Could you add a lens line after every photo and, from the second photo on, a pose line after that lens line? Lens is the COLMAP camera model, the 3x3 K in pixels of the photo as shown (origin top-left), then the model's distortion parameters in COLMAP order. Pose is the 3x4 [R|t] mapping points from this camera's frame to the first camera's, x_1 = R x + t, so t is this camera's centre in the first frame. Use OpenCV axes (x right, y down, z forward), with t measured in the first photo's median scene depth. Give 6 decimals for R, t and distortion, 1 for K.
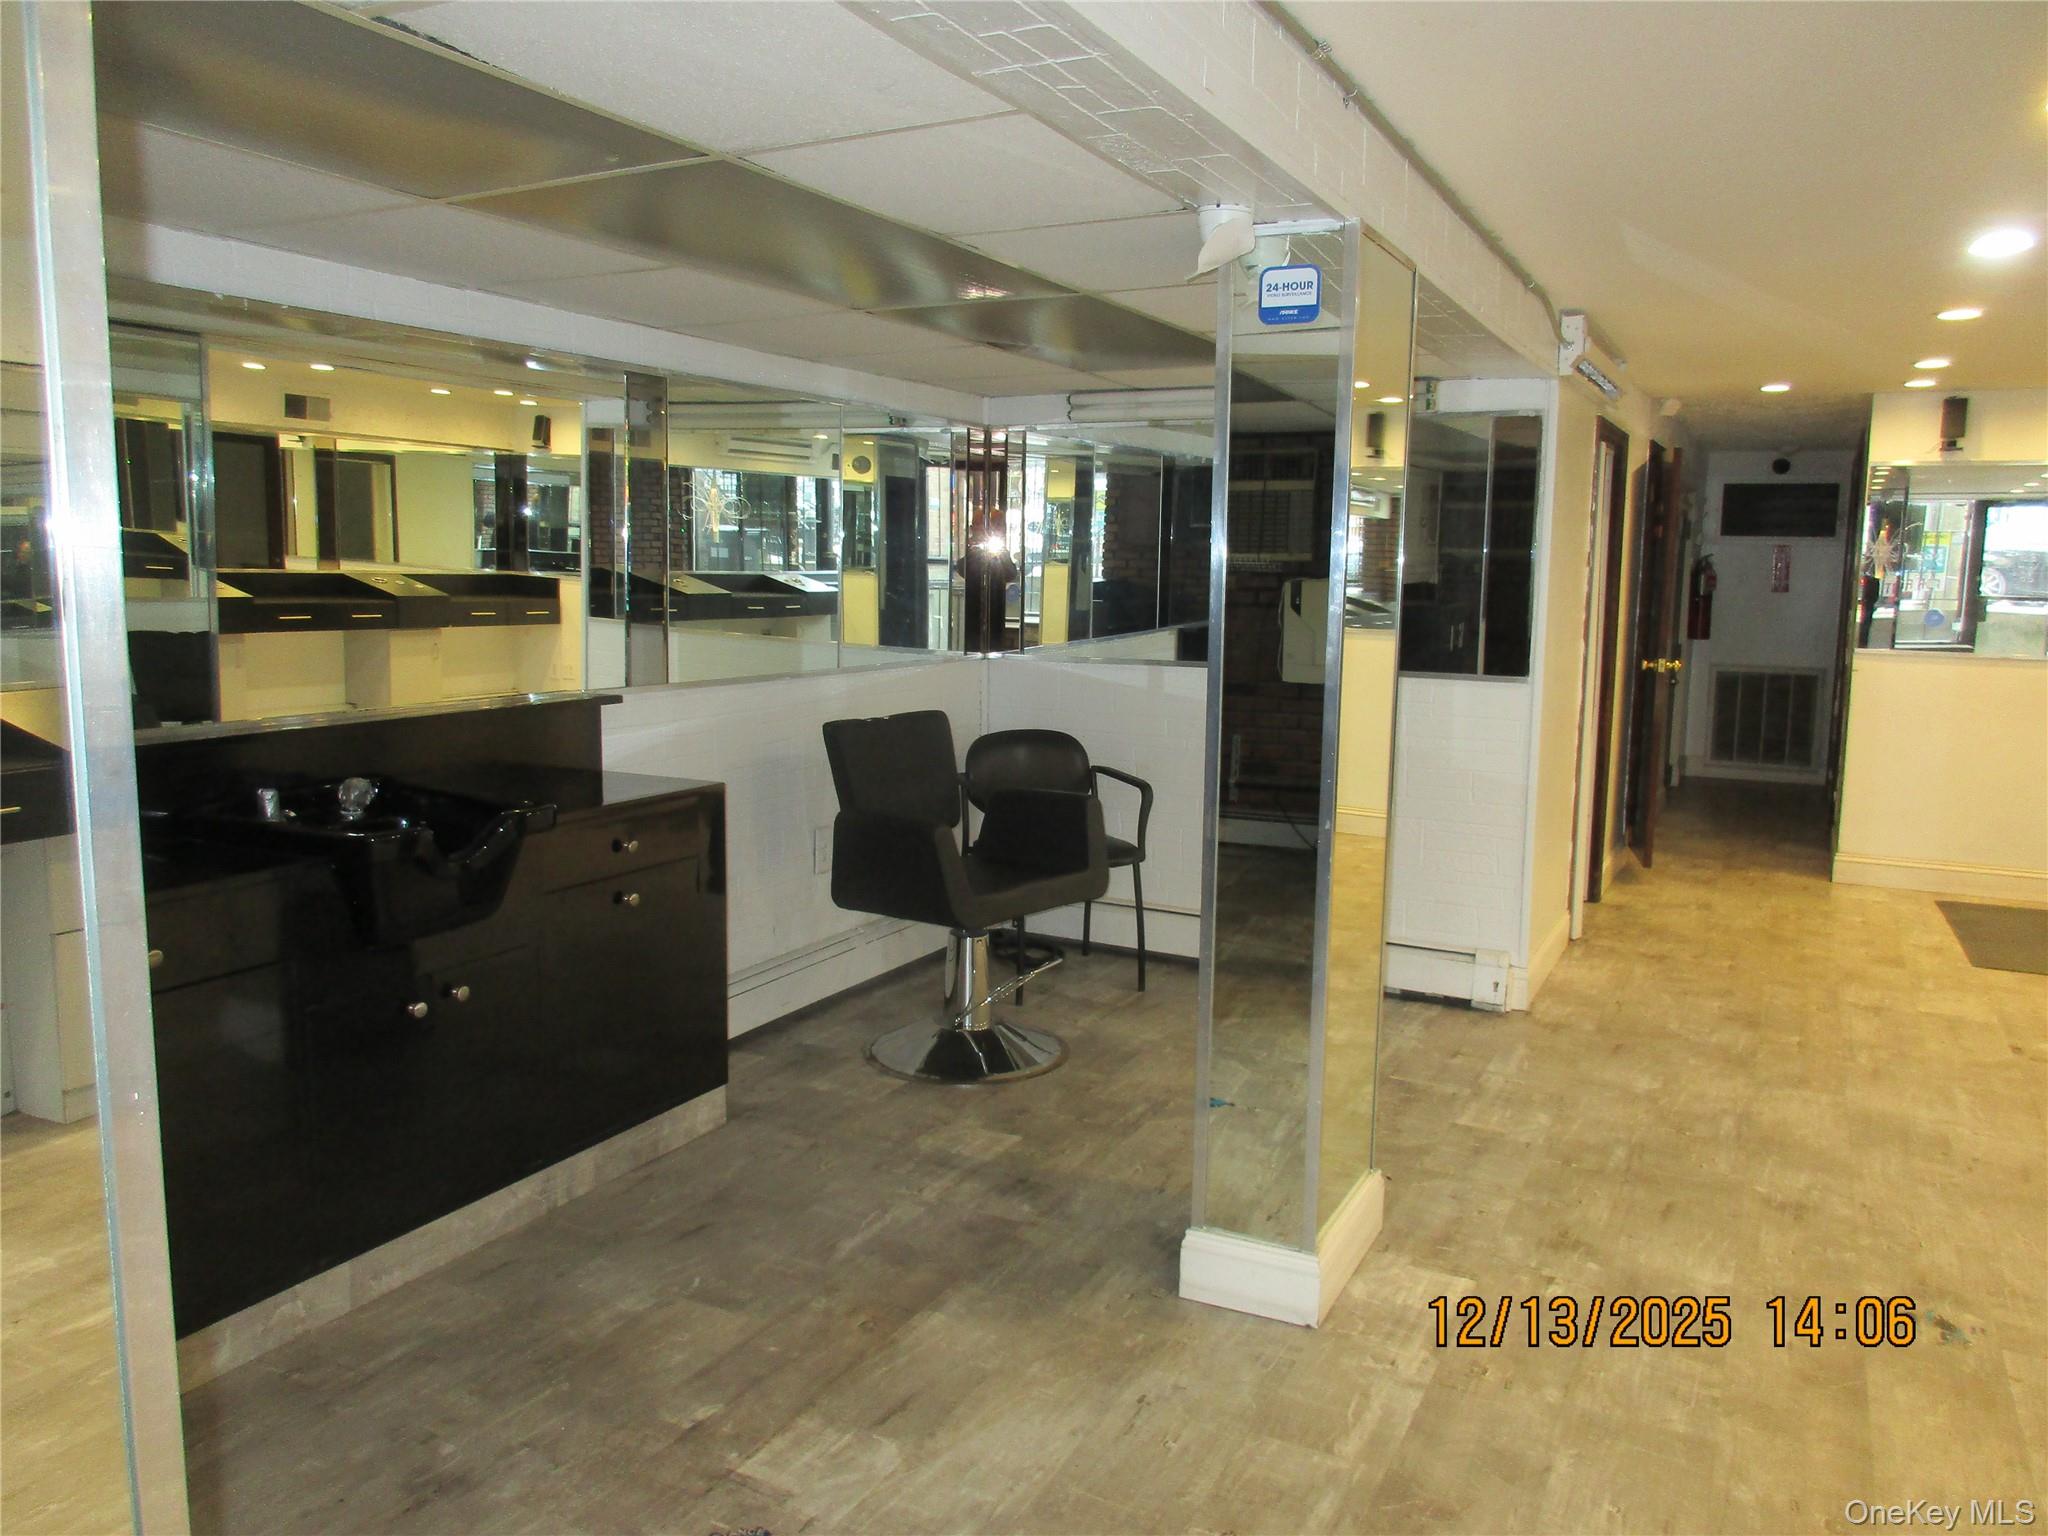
lens RADIAL K [[1534.1, 0, 1002.4], [0, 1534.1, 747.1], [0, 0, 1]] dist [0.000108, -0.004305]
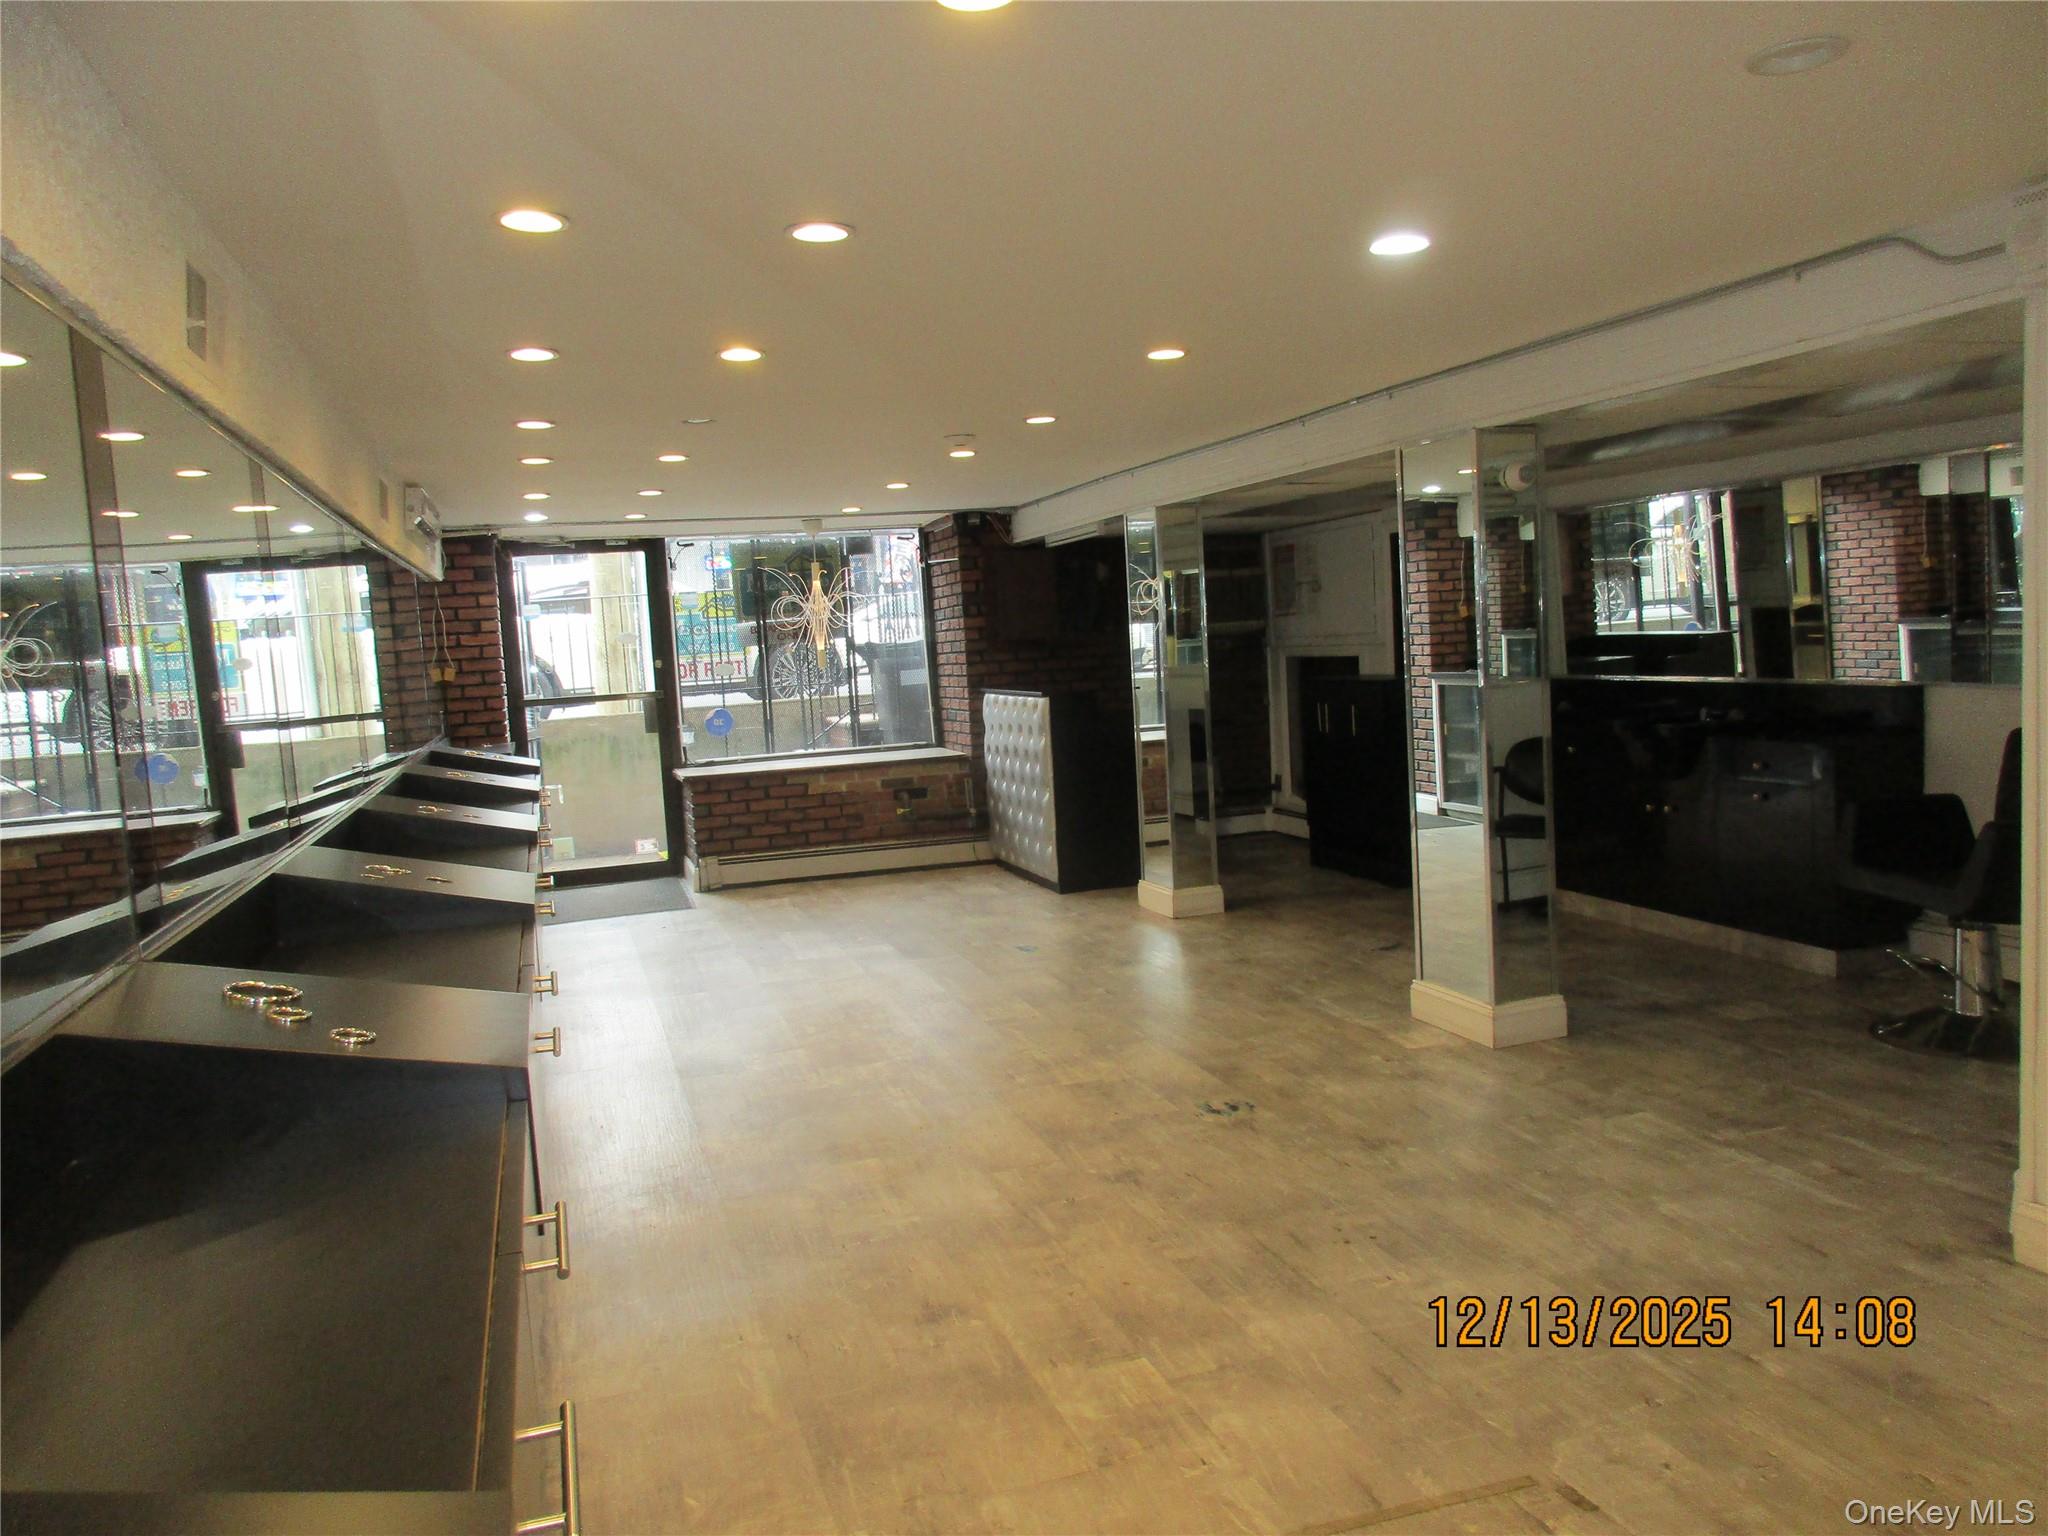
lens RADIAL K [[1534.1, 0, 1026.9], [0, 1534.1, 758.2], [0, 0, 1]] dist [0.000108, -0.004305]
pose [[-0.703019, 0.080083, -0.706647, 1.111973], [-0.041897, 0.987250, 0.153565, -0.124413], [0.709935, 0.137565, -0.690701, 1.156302]]
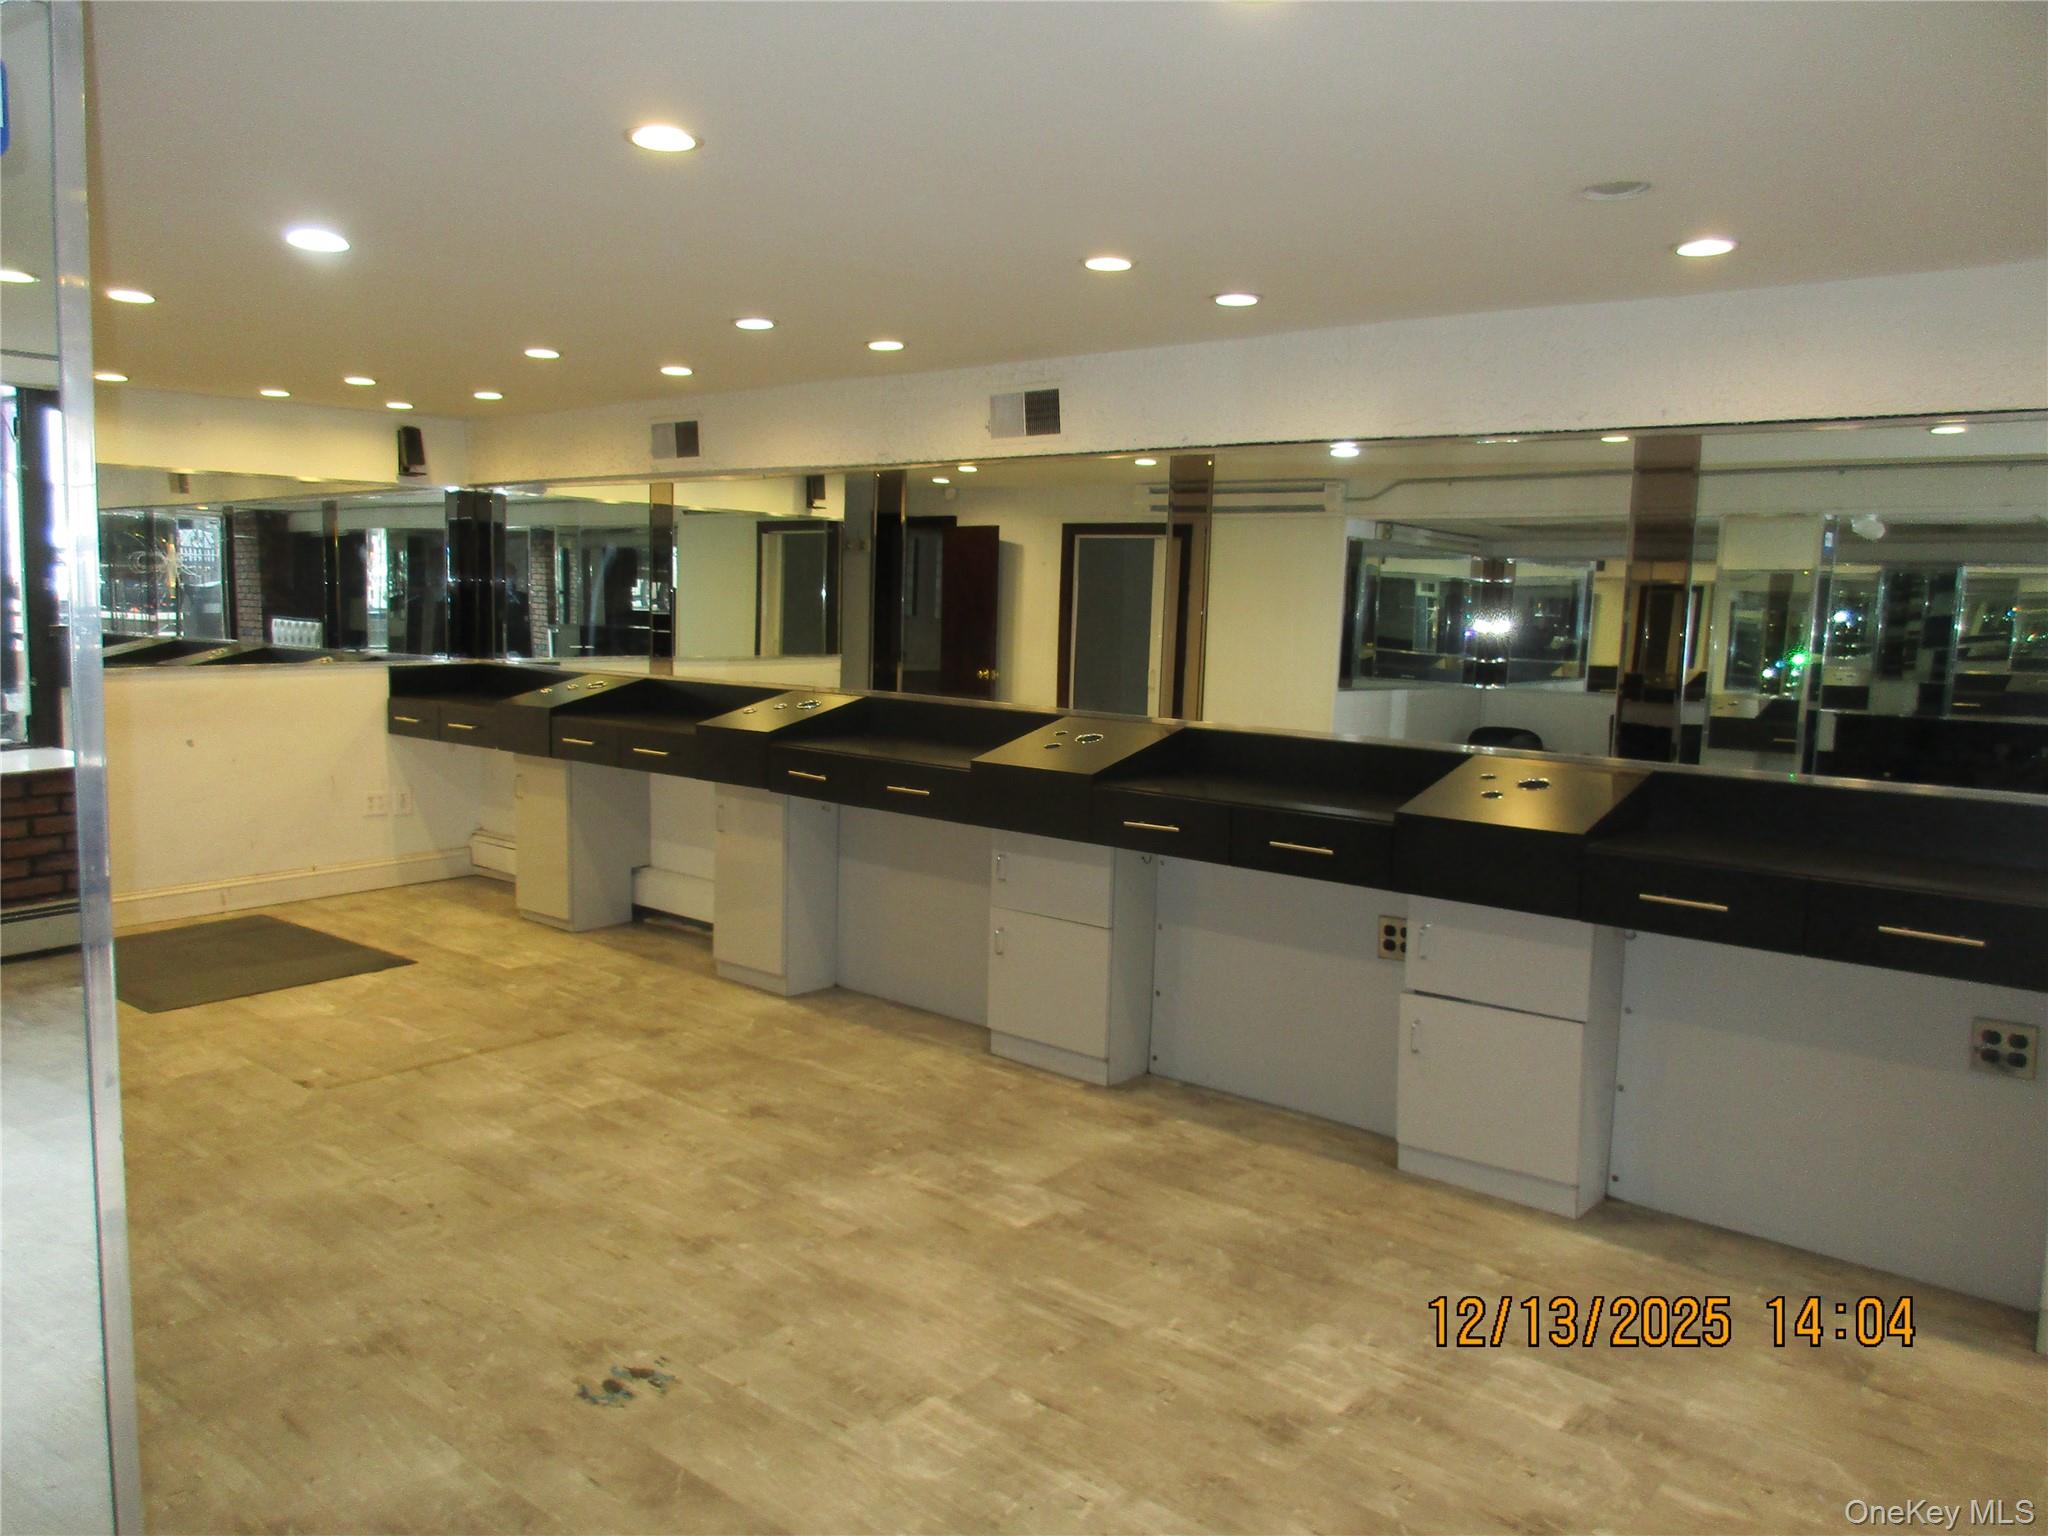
lens RADIAL K [[1534.1, 0, 1025.6], [0, 1534.1, 771.9], [0, 0, 1]] dist [0.000108, -0.004305]
pose [[0.221040, -0.130840, 0.966448, -0.142276], [0.106215, 0.988295, 0.109505, -0.052854], [-0.969464, 0.078447, 0.232350, 0.307411]]
